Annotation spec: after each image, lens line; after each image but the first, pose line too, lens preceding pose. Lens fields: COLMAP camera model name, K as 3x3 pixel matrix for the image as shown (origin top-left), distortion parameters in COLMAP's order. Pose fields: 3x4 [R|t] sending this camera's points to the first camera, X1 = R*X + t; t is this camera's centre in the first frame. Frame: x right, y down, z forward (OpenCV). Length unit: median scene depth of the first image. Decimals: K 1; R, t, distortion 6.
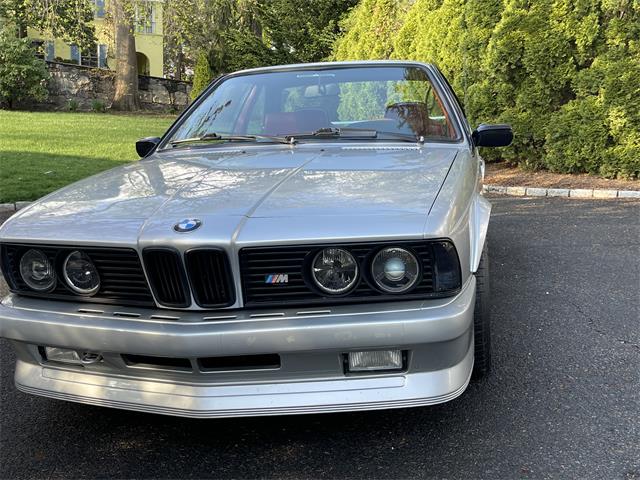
lens RADIAL K [[745.3, 0, 319.4], [0, 745.3, 240.0], [0, 0, 1]] dist [0.022165, 0.012194]
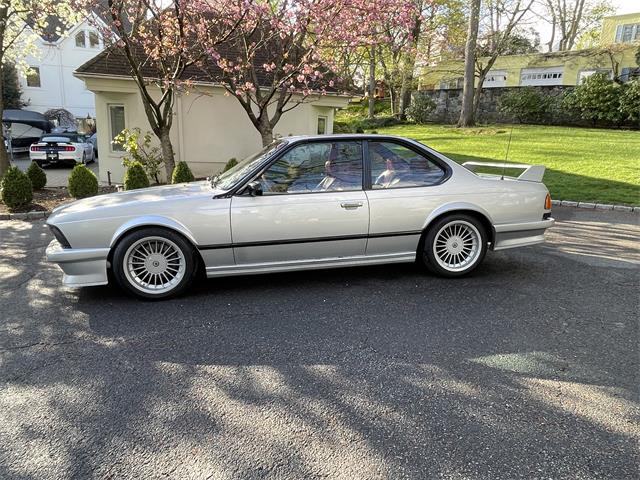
lens RADIAL K [[443.0, 0, 324.7], [0, 443.0, 241.6], [0, 0, 1]] dist [-0.002039, -0.008325]
pose [[0.393214, 0.225357, -0.891402, 0.443750], [-0.144590, 0.972591, 0.182102, -0.083695], [0.908007, 0.057283, 0.415021, 0.273906]]
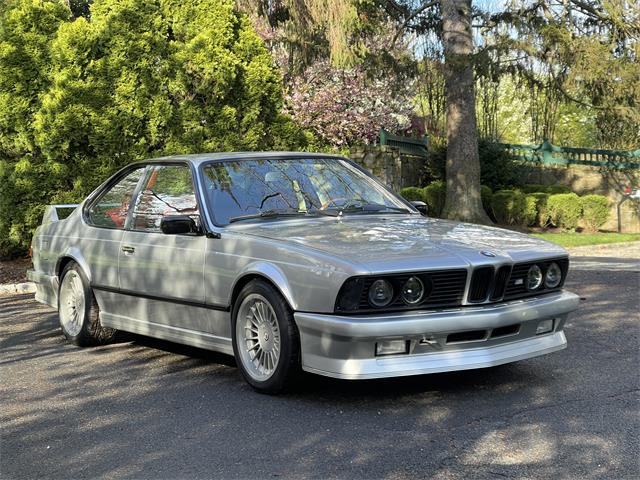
lens RADIAL K [[1280.0, 0, 320.6], [0, 1280.0, 239.9], [0, 0, 1]] dist [0.044301, 1.863016]
pose [[0.715702, -0.029203, 0.697795, -0.597810], [0.122572, 0.988870, -0.084333, 0.036108], [-0.687566, 0.145888, 0.711316, -0.237302]]
